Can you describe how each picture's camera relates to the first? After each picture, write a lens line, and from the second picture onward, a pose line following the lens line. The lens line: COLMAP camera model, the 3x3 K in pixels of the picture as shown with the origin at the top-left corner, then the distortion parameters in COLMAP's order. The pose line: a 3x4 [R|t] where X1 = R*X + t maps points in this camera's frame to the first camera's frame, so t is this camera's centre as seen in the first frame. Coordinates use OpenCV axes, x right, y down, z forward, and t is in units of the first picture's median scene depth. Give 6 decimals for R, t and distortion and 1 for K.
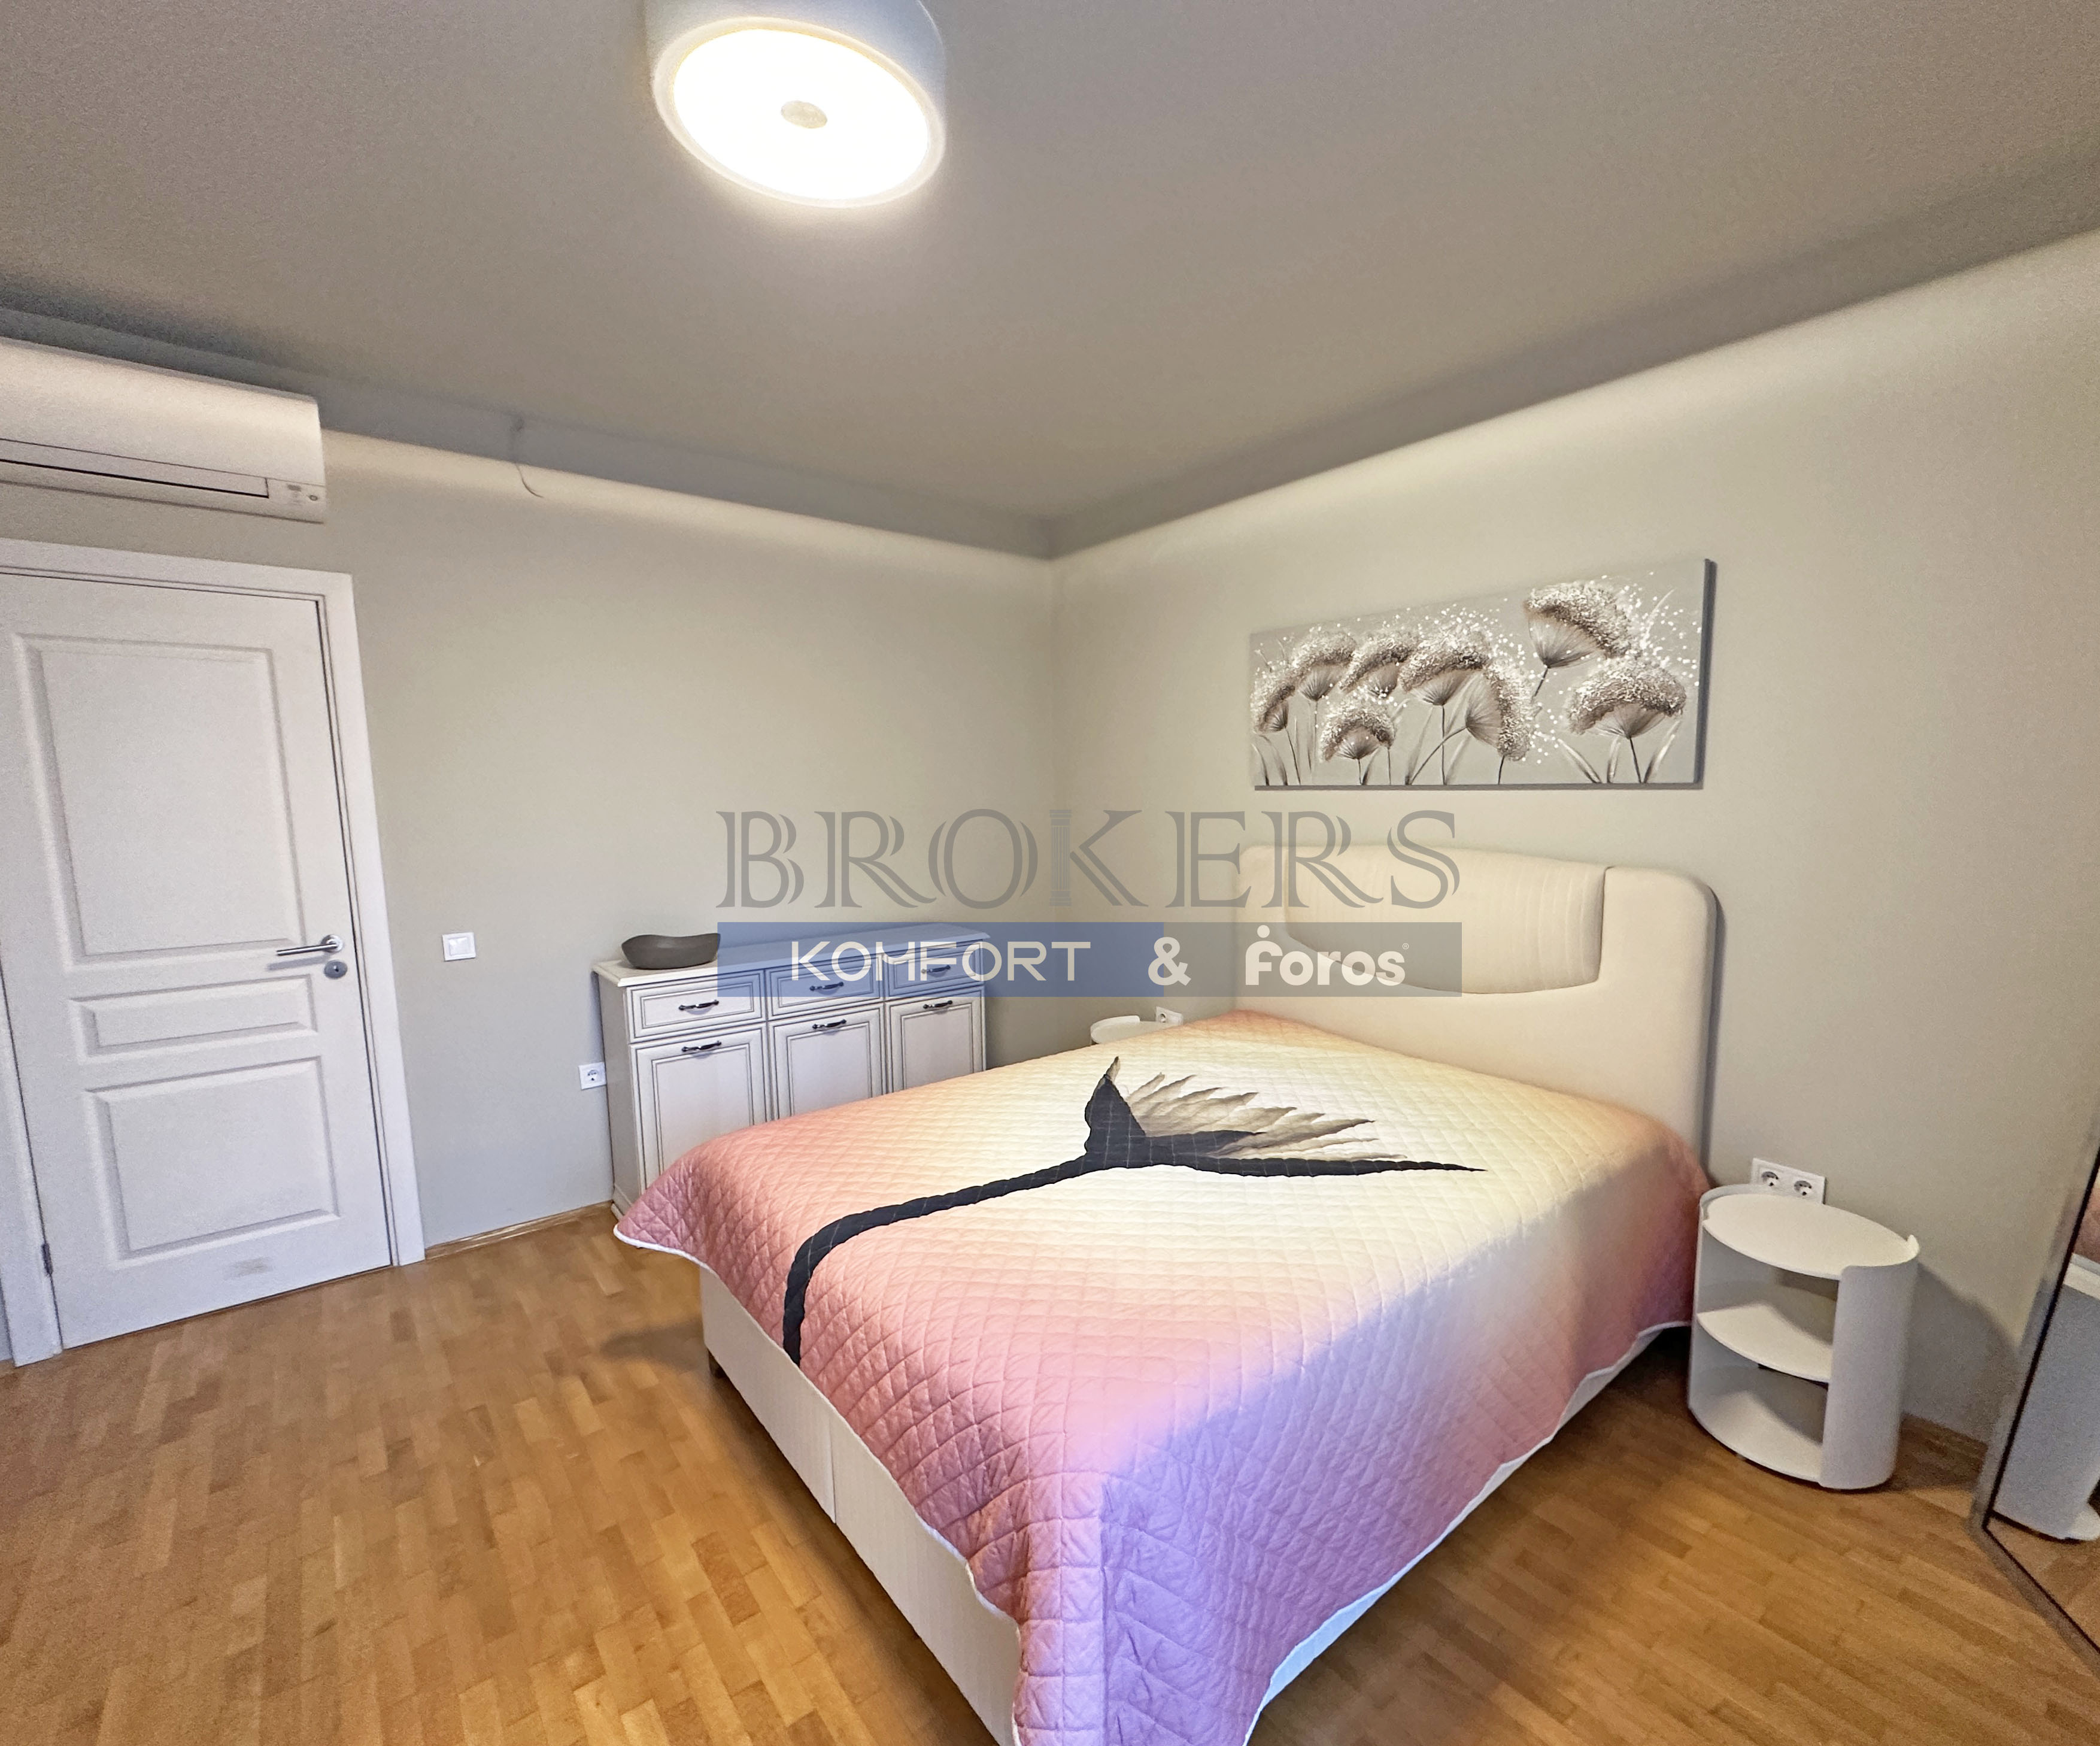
lens RADIAL K [[959.6, 0, 1052.0], [0, 959.6, 932.9], [0, 0, 1]] dist [0.098114, -0.000178]
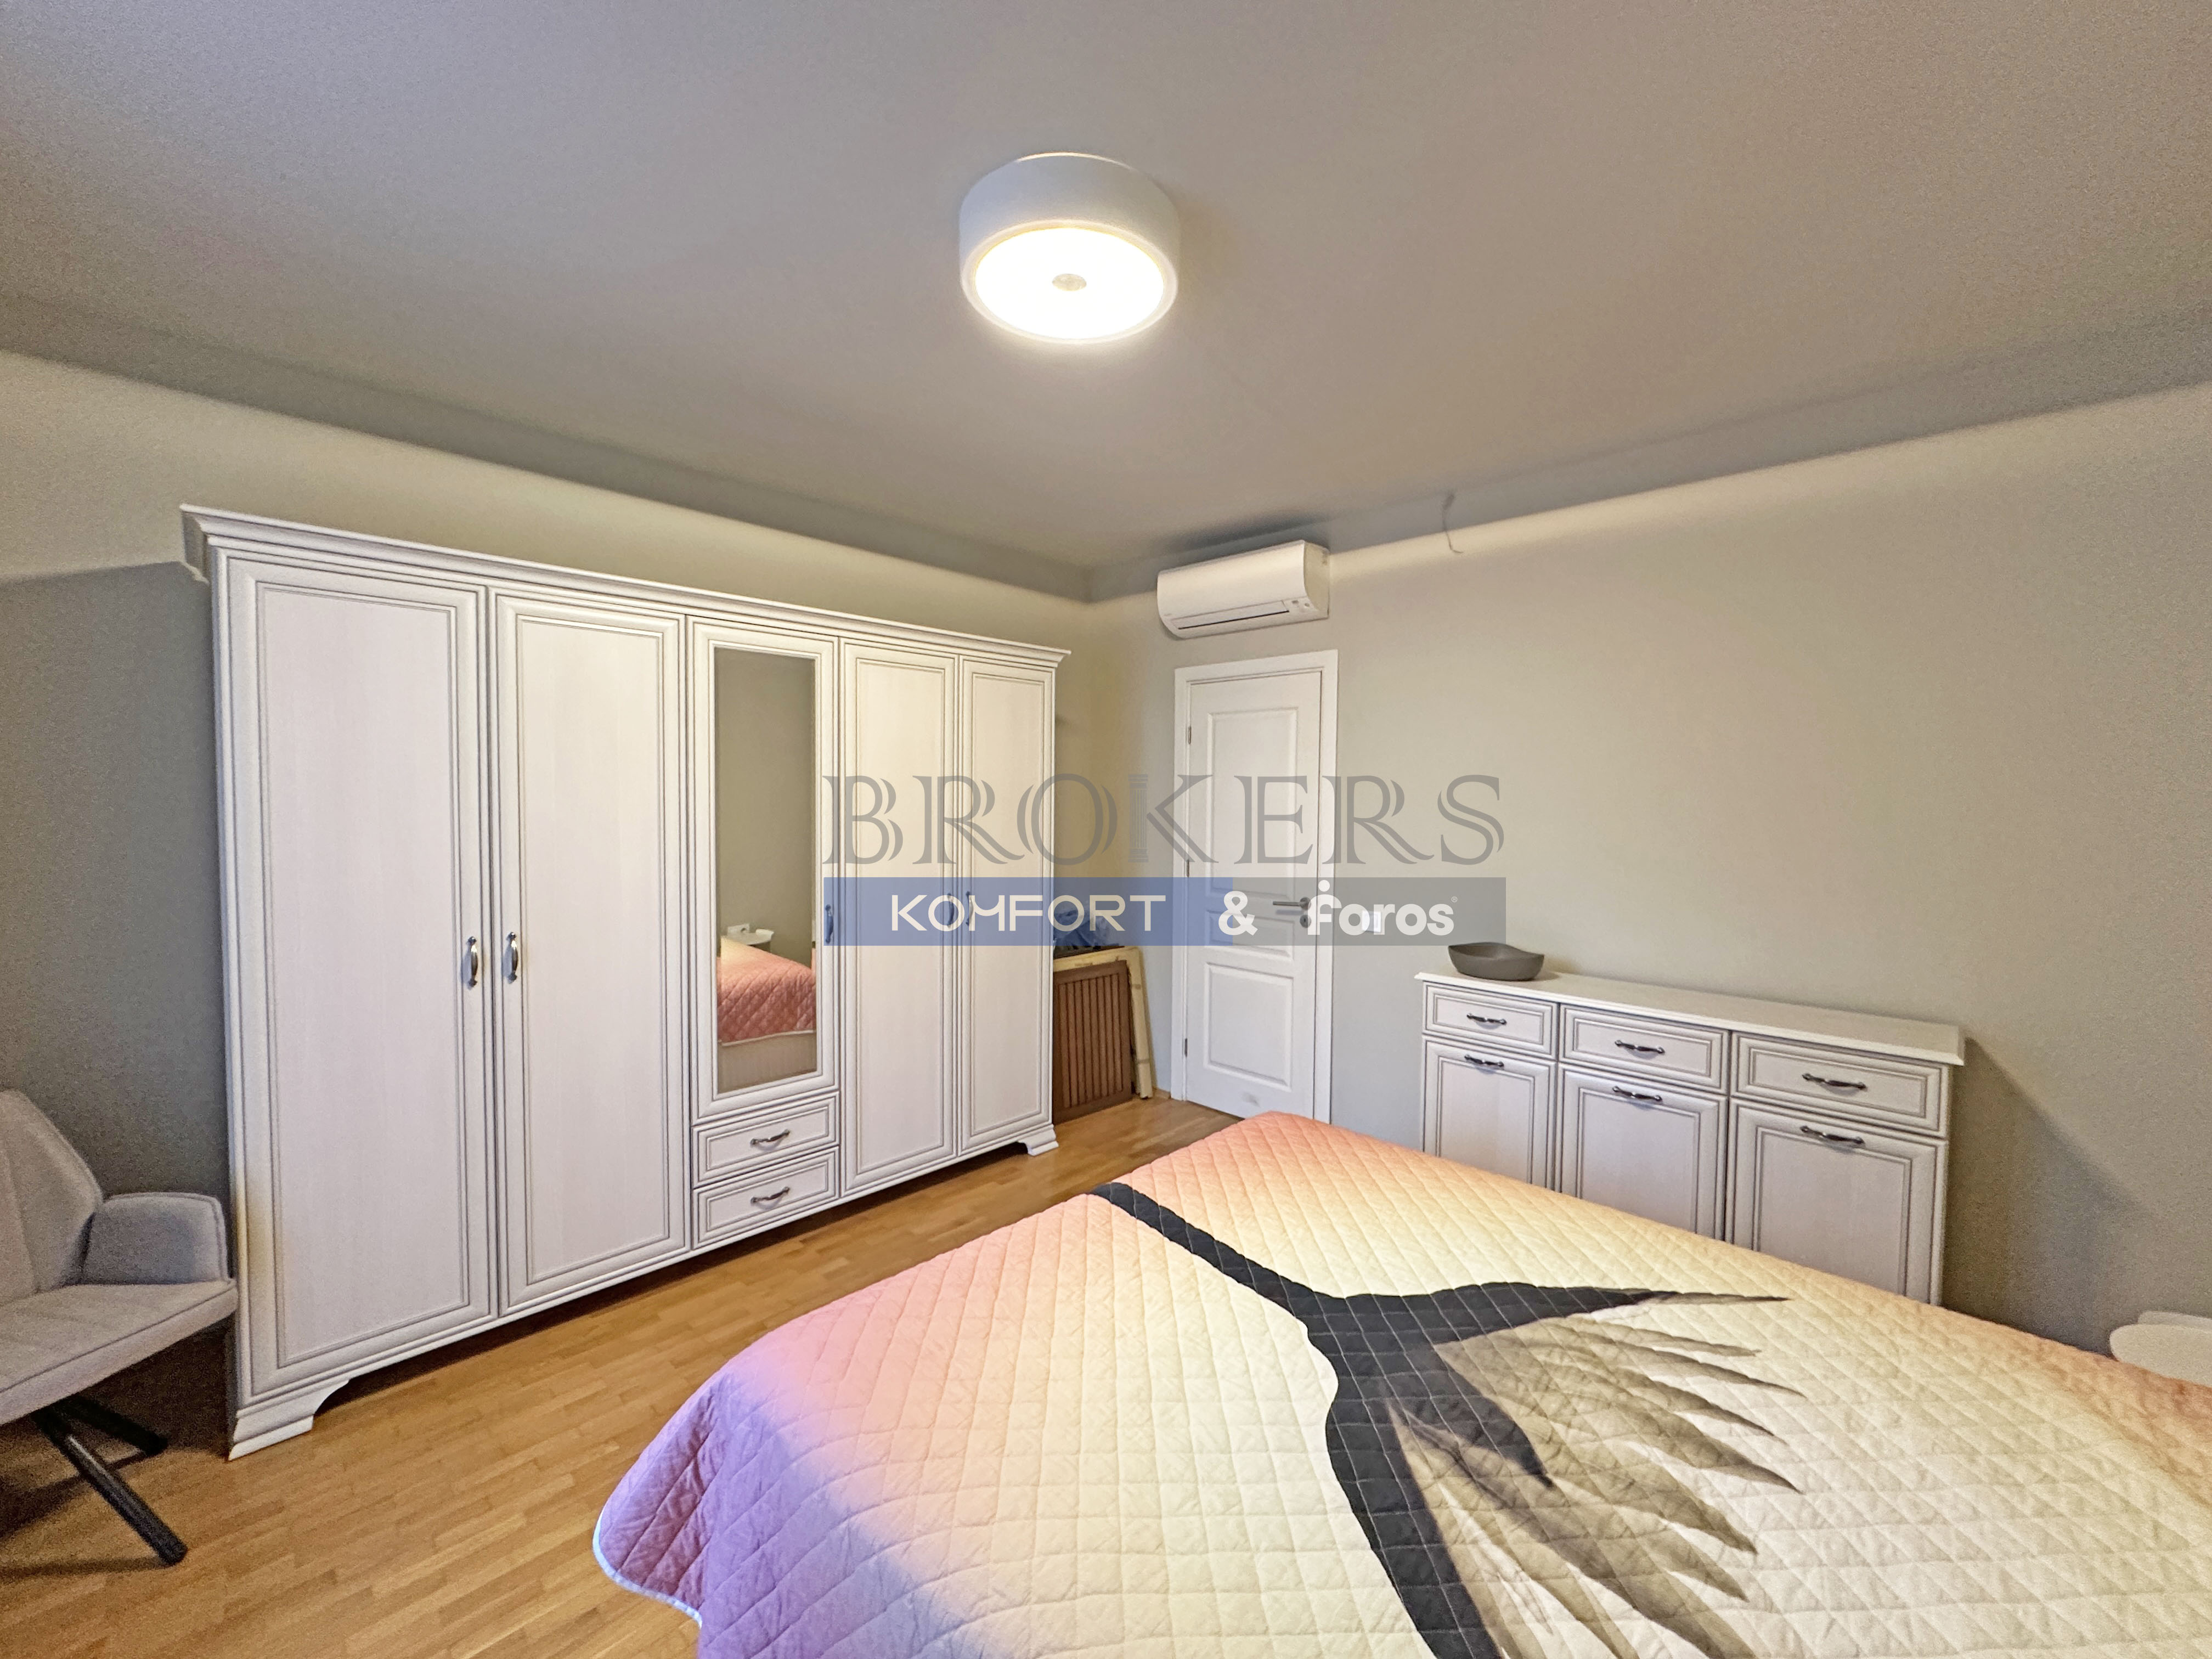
lens RADIAL K [[878.6, 0, 1099.5], [0, 878.6, 831.2], [0, 0, 1]] dist [0.000571, -0.000166]
pose [[0.107147, 0.039113, -0.993474, 0.556444], [-0.174723, 0.984416, 0.019912, -0.071572], [0.978770, 0.171450, 0.112312, 0.623954]]
